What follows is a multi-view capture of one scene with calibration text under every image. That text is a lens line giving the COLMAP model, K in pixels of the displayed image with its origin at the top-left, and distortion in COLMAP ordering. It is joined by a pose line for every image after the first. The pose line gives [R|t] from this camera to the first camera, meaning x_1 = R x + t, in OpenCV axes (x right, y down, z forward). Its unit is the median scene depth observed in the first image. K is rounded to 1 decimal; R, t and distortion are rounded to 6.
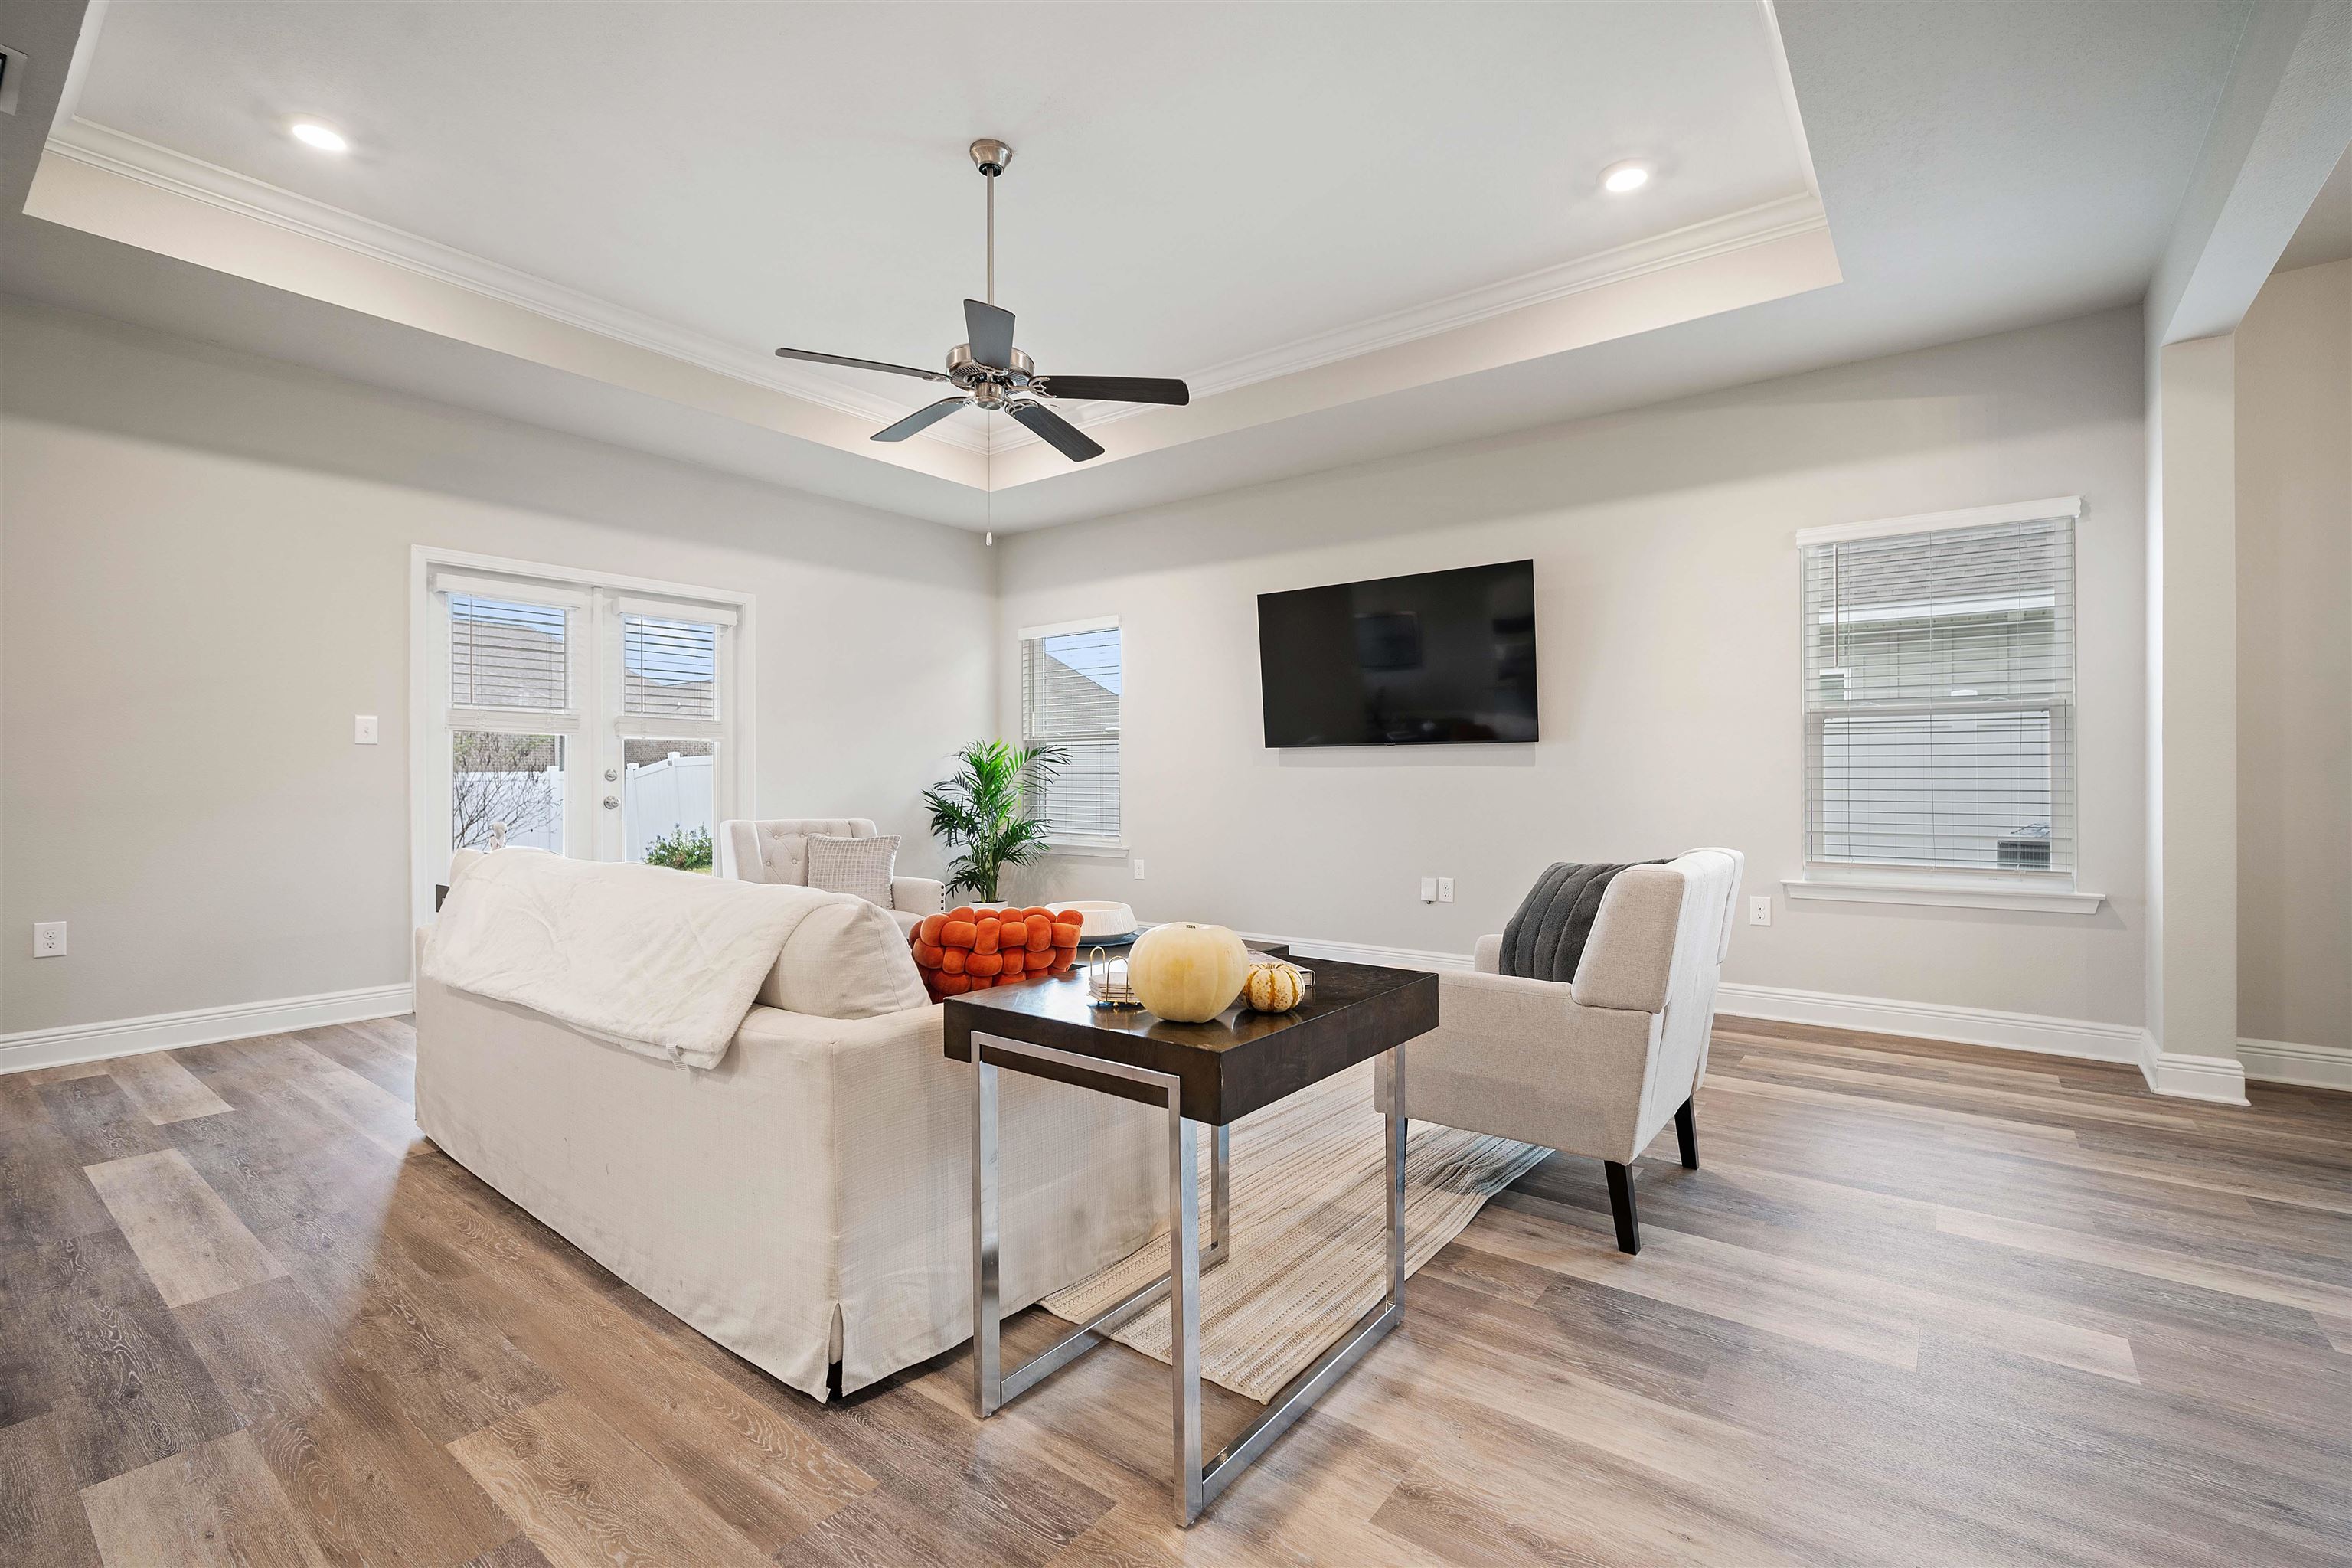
lens RADIAL K [[1012.9, 0, 1176.0], [0, 1012.9, 784.0], [0, 0, 1]] dist [-0.006727, 0.000083]
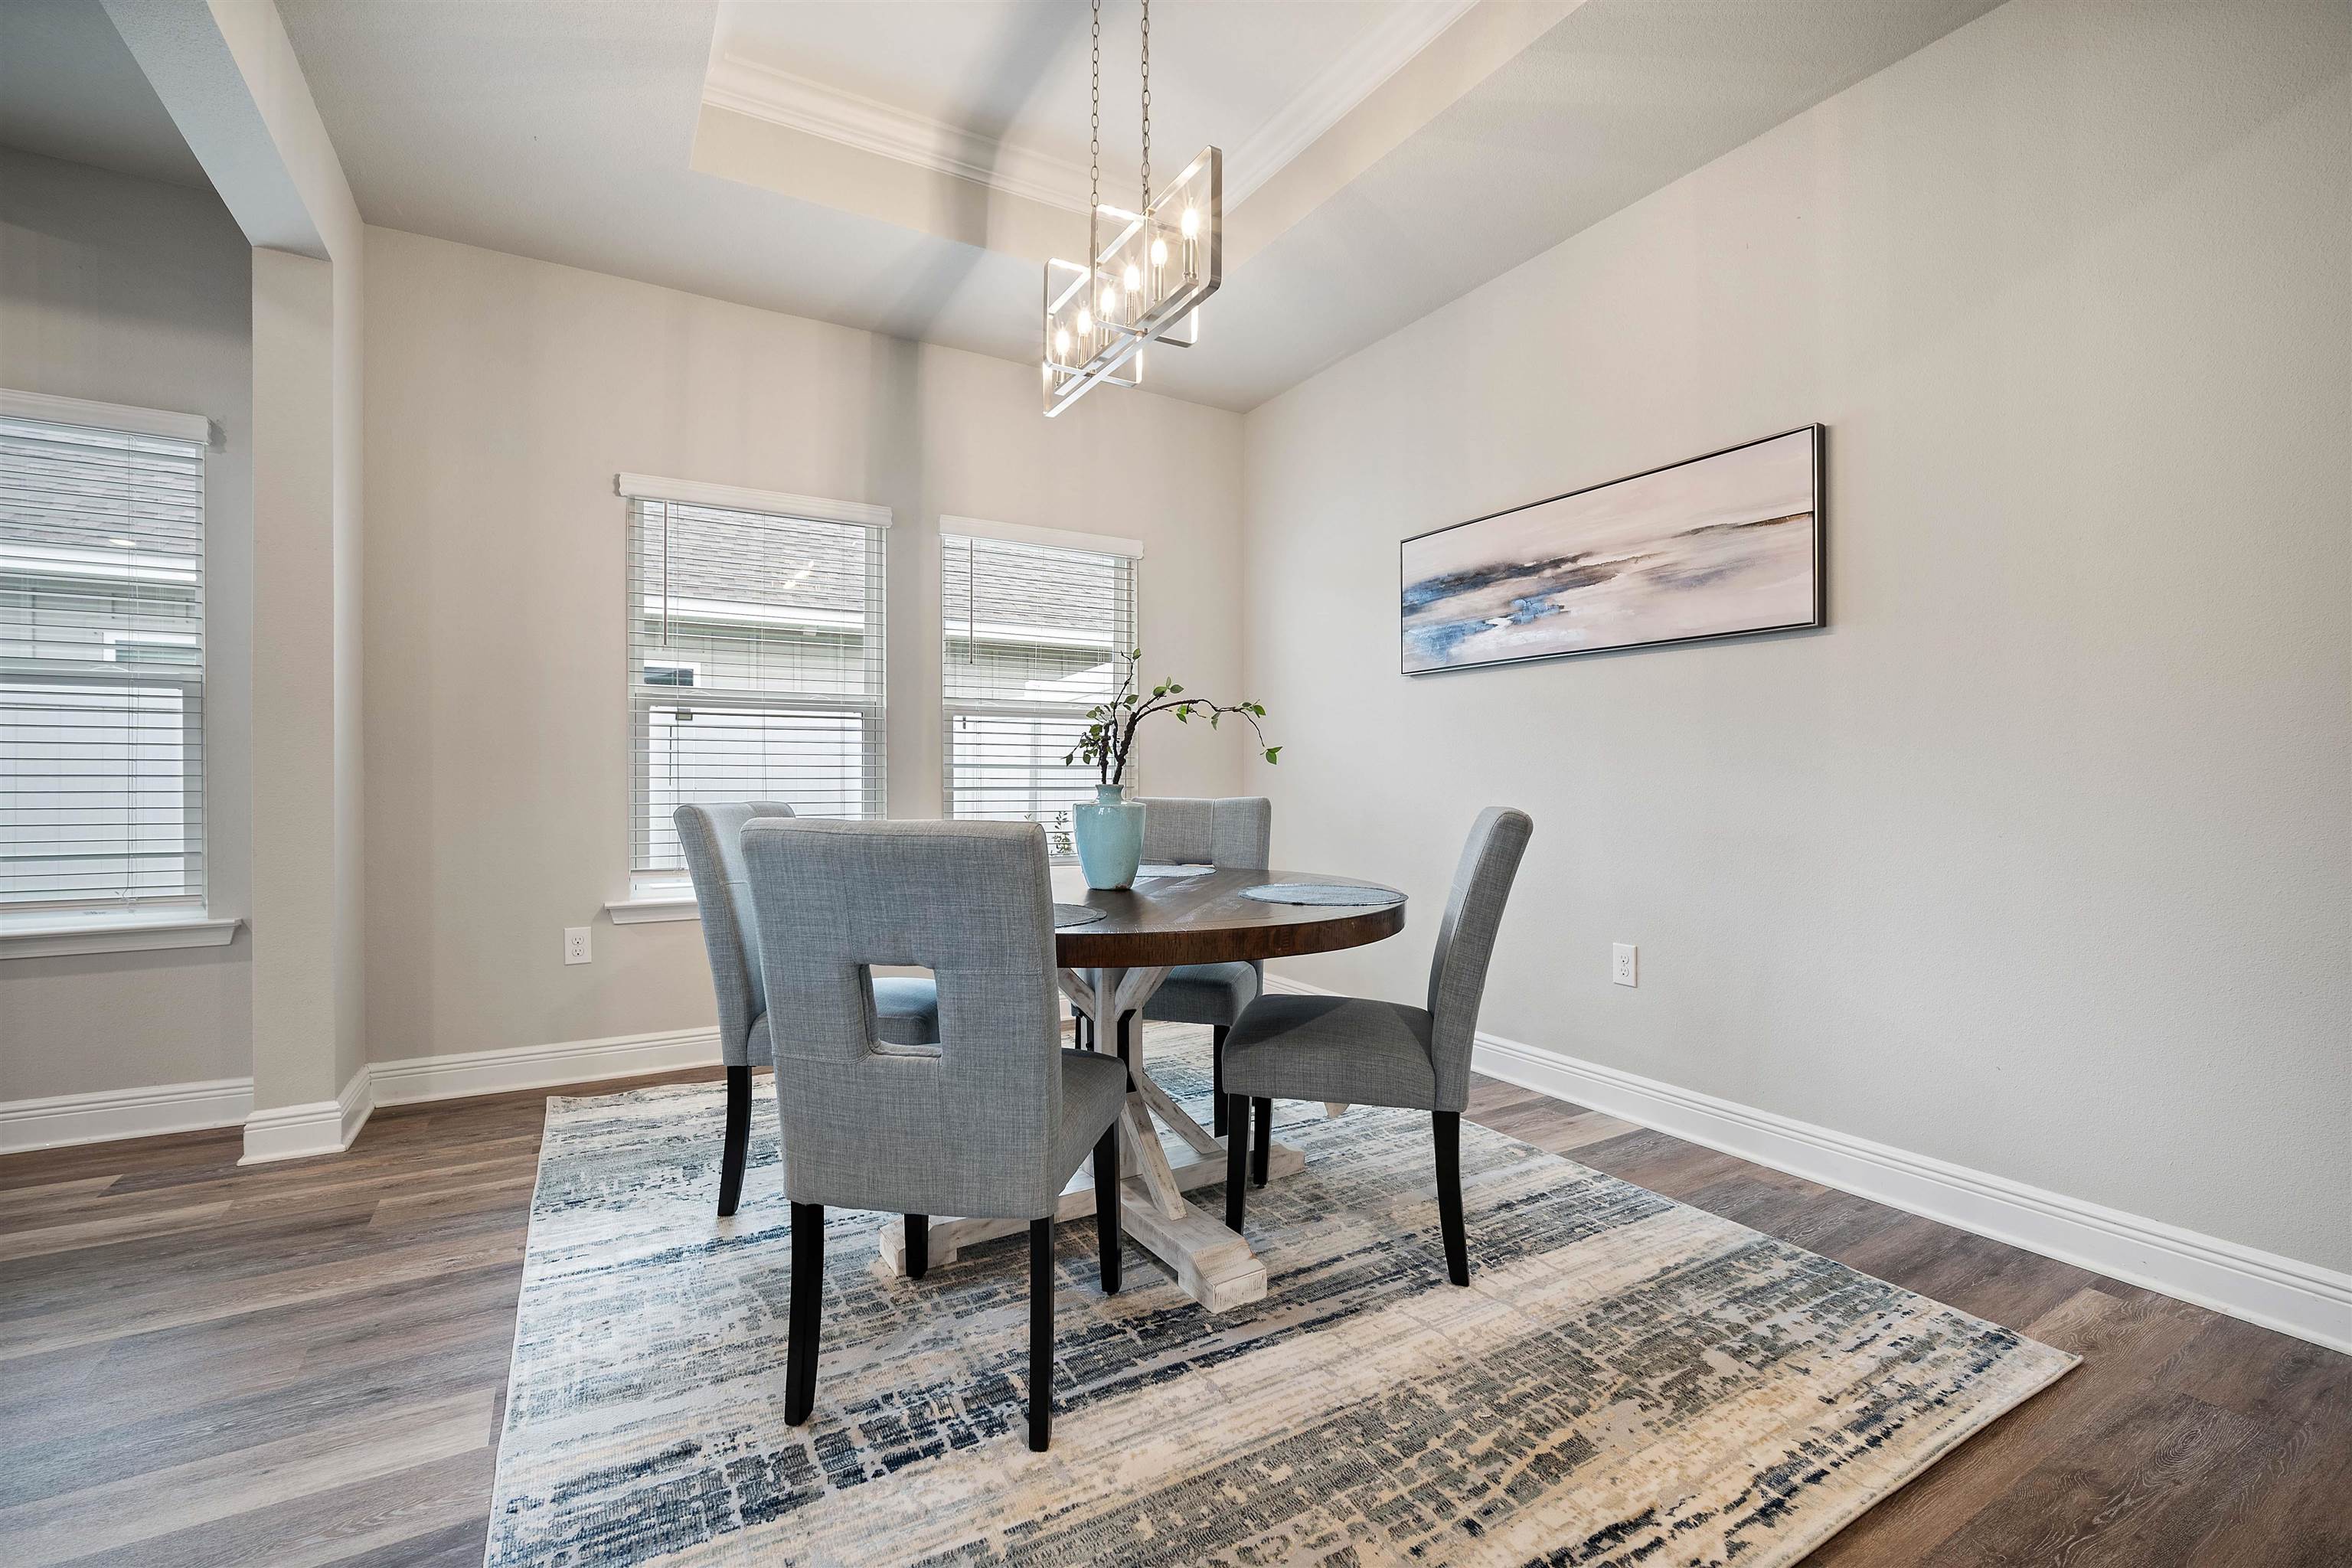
lens RADIAL K [[1035.9, 0, 1194.6], [0, 1035.9, 773.3], [0, 0, 1]] dist [-0.005981, 0.000281]
pose [[0.374867, 0.003275, 0.927073, 0.439044], [-0.000898, 0.999995, -0.003169, -0.004809], [-0.927078, 0.000356, 0.374868, -0.017083]]
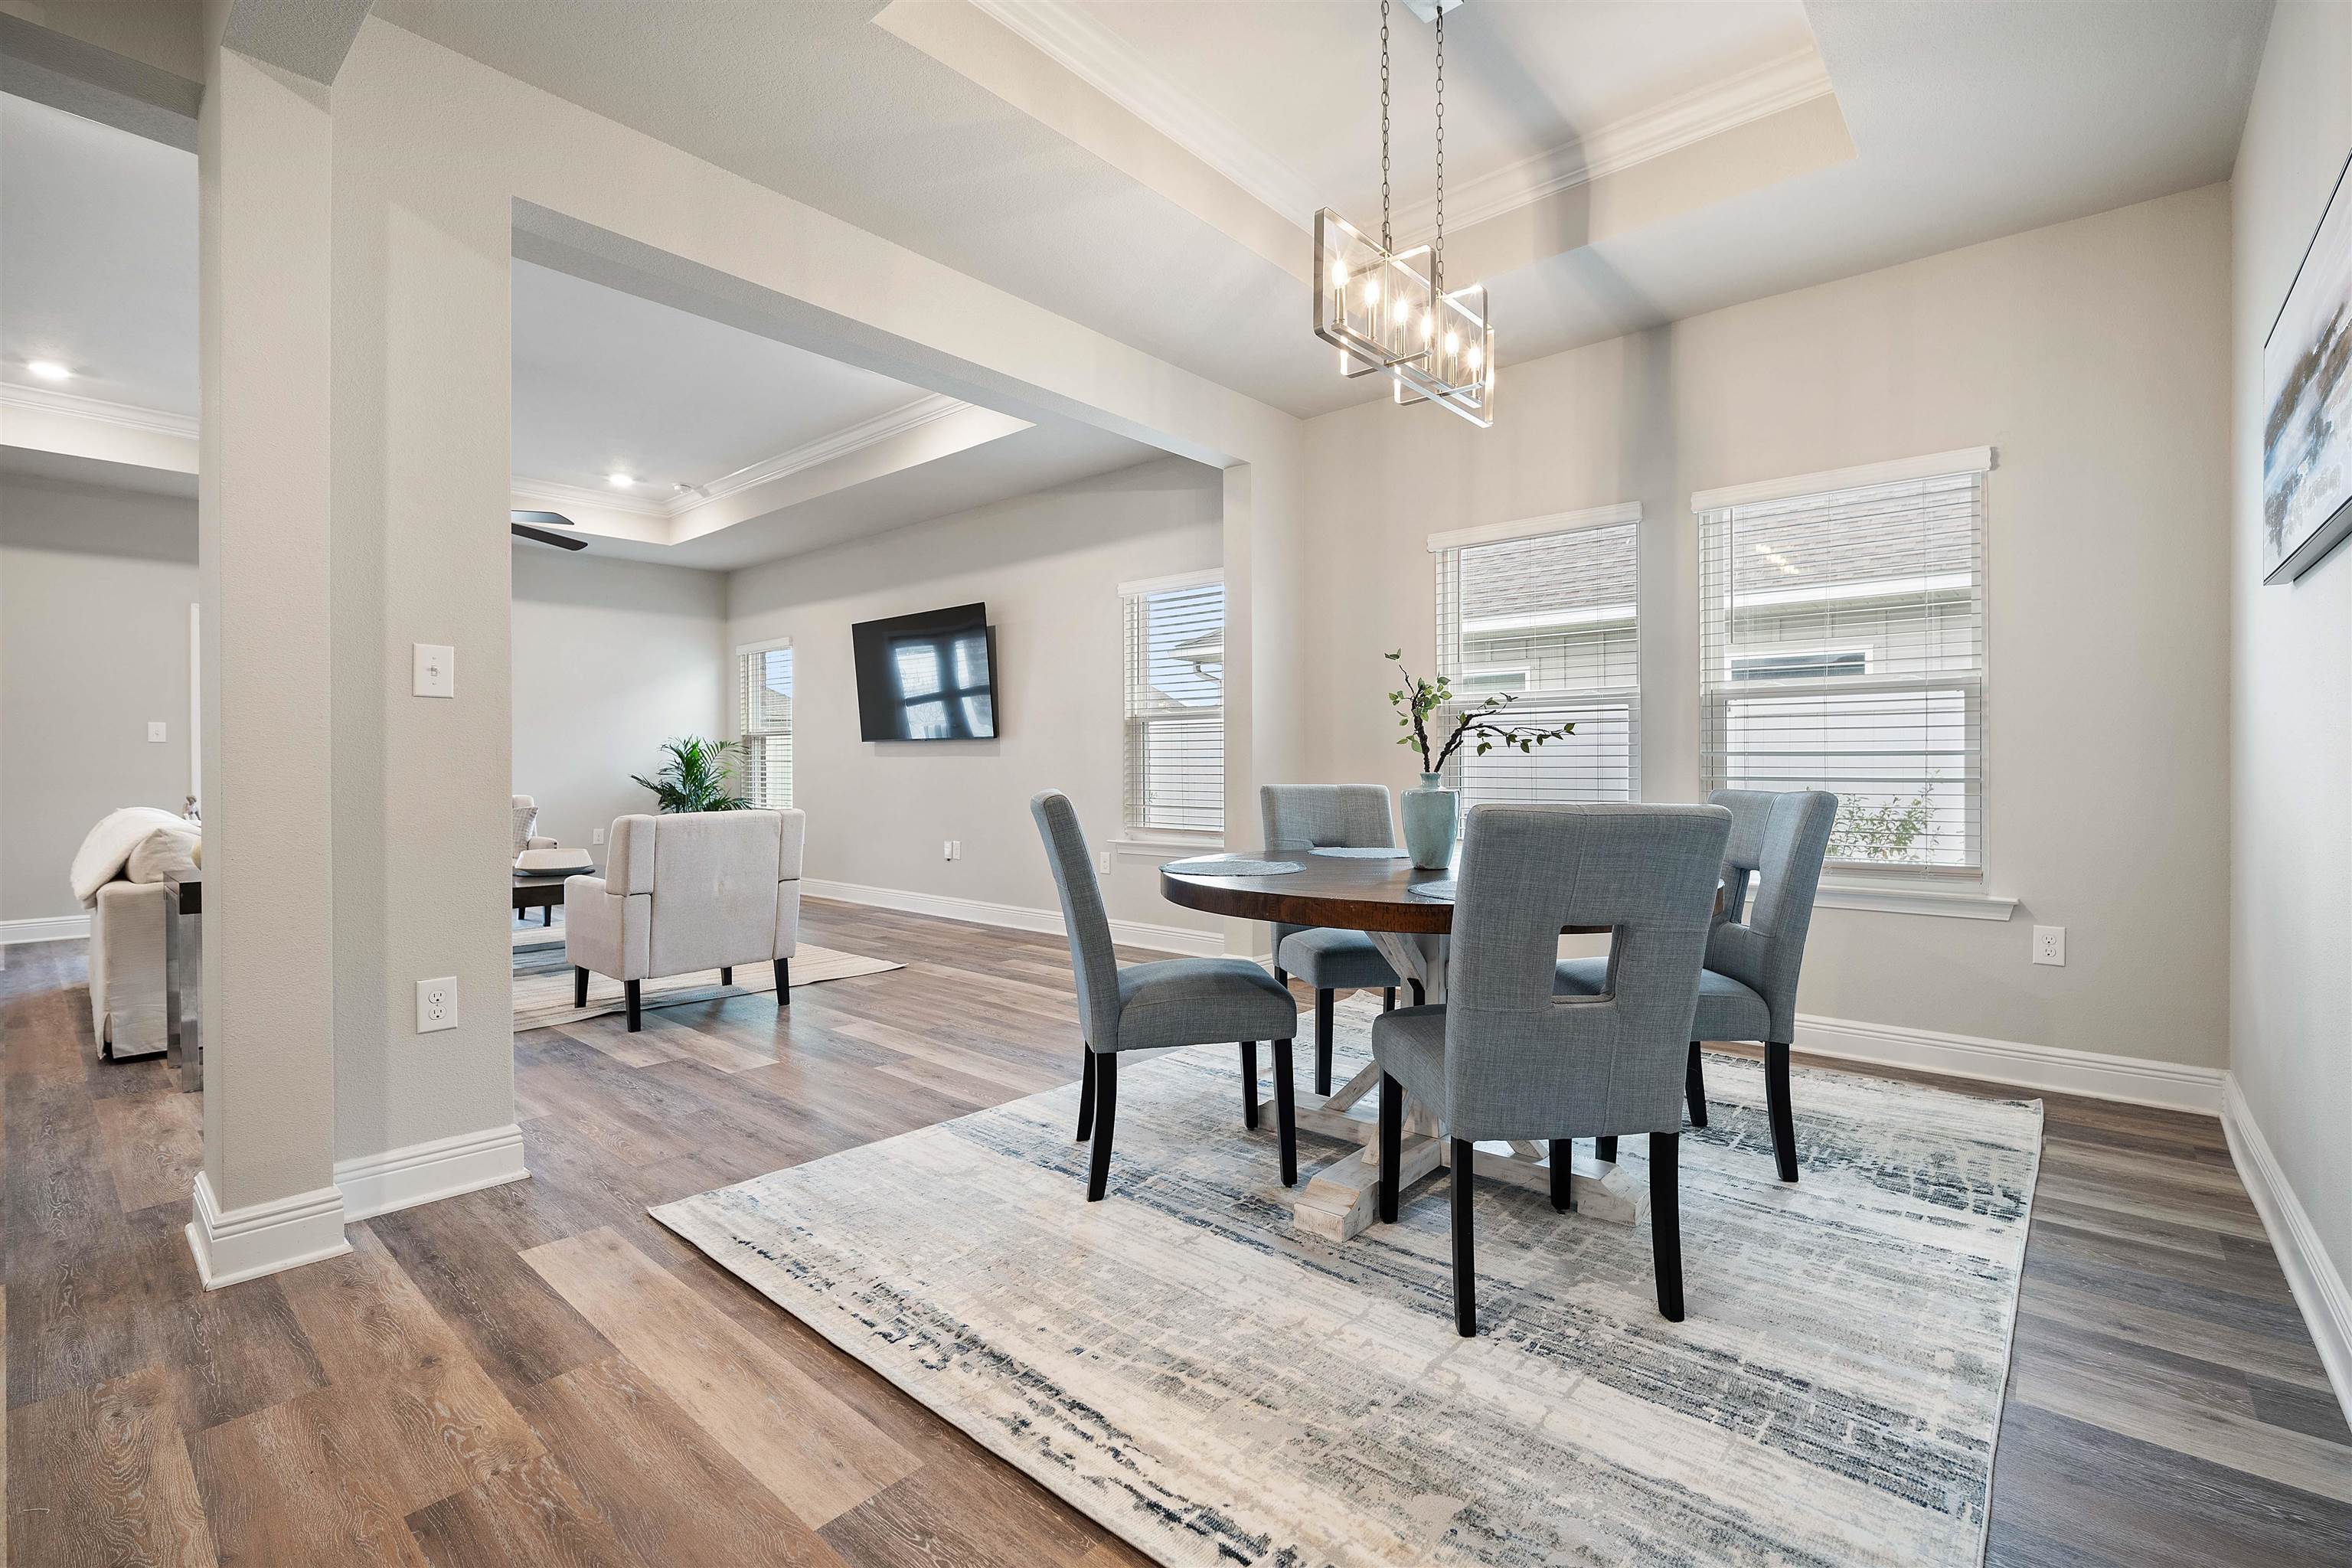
lens RADIAL K [[1029.3, 0, 1169.0], [0, 1029.3, 765.5], [0, 0, 1]] dist [0.000972, 0.000606]
pose [[0.997341, -0.000393, -0.072872, 0.907624], [0.000132, 0.999994, -0.003580, -0.000759], [0.072872, 0.003561, 0.997335, -0.445787]]
